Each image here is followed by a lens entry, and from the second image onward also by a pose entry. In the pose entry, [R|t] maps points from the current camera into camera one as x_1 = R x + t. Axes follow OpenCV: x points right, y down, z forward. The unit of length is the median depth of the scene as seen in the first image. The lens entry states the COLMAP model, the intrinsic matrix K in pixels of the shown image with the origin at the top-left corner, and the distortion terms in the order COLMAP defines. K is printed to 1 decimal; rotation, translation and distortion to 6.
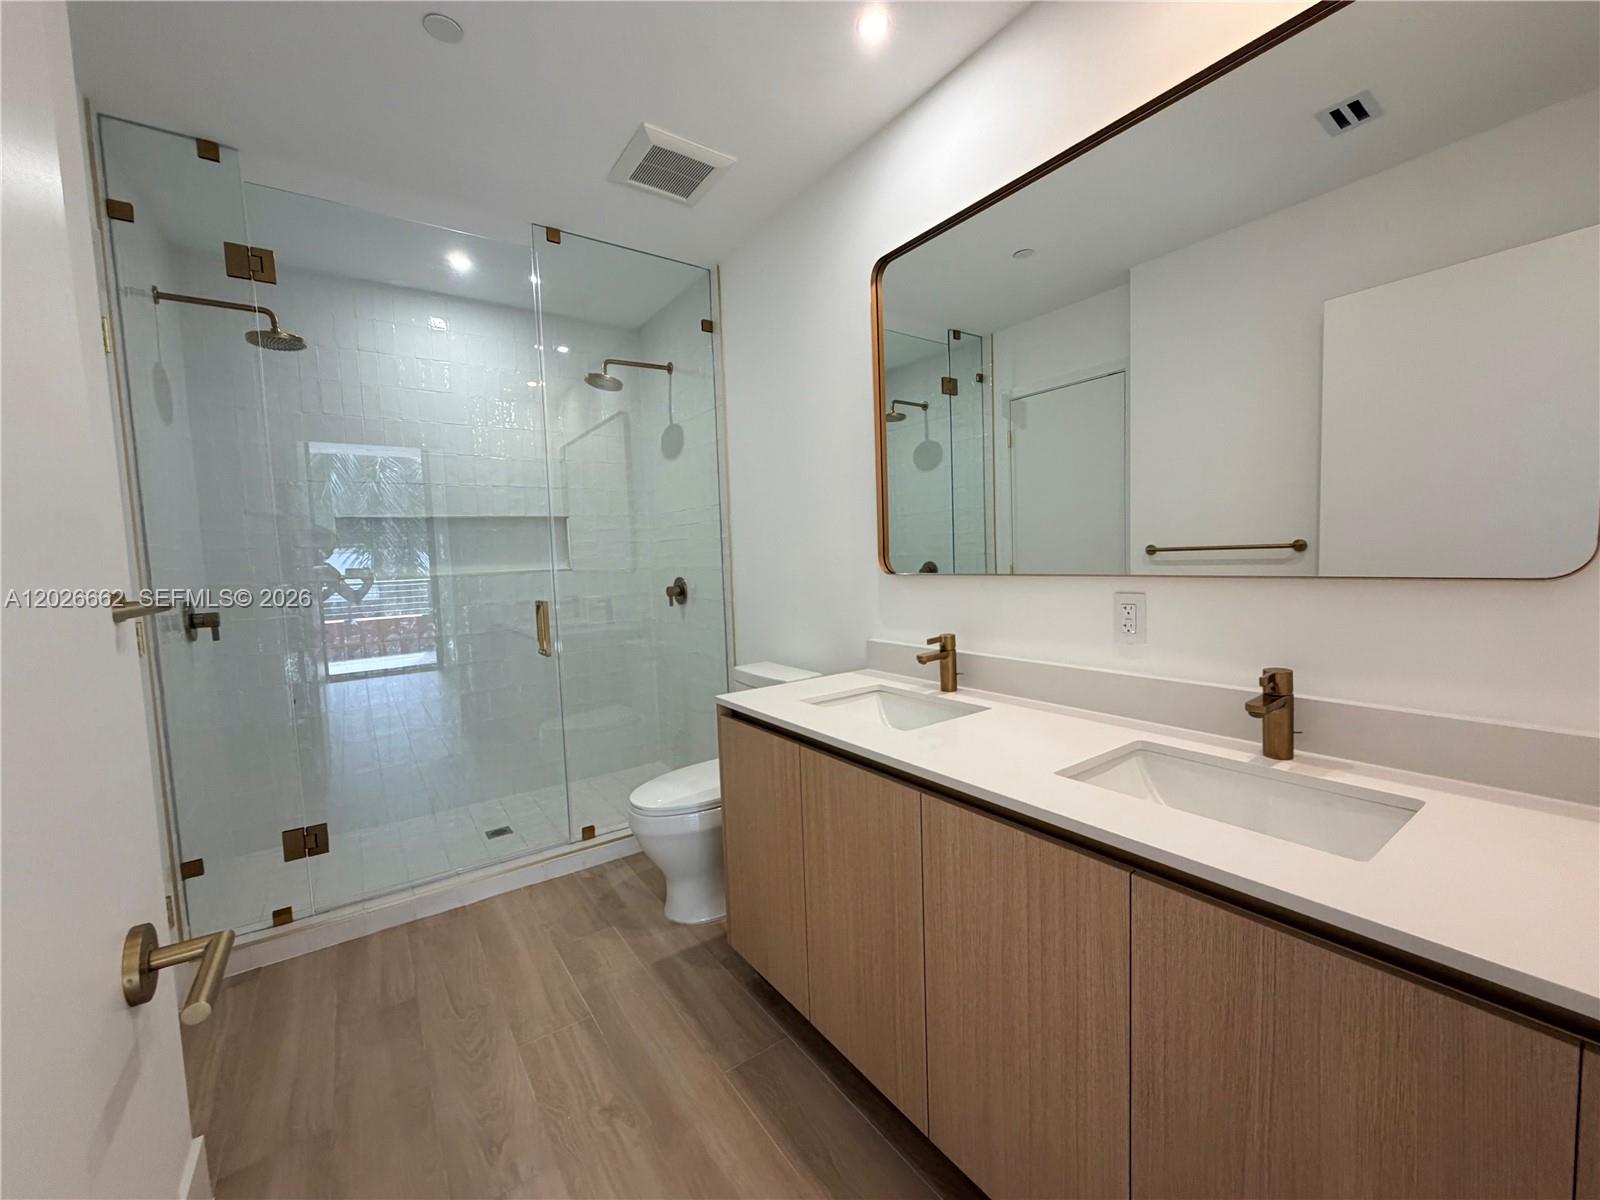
lens RADIAL K [[639.4, 0, 802.6], [0, 639.4, 601.6], [0, 0, 1]] dist [0.002109, -0.000916]
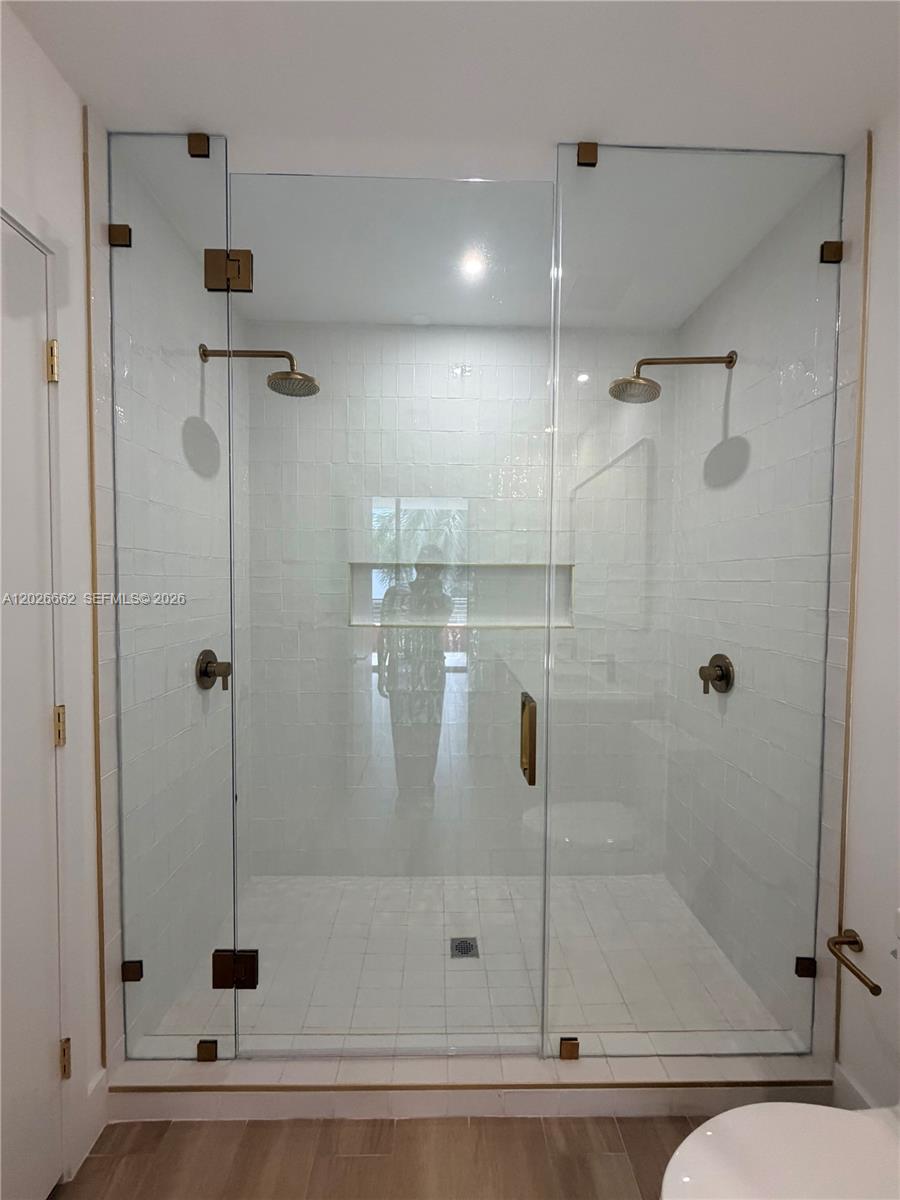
lens RADIAL K [[479.5, 0, 449.2], [0, 479.5, 598.9], [0, 0, 1]] dist [0.002109, -0.000916]
pose [[0.827230, 0.061336, -0.558506, -0.160951], [-0.078952, 0.996851, -0.007463, -0.077852], [0.556289, 0.050269, 0.829467, 0.423916]]
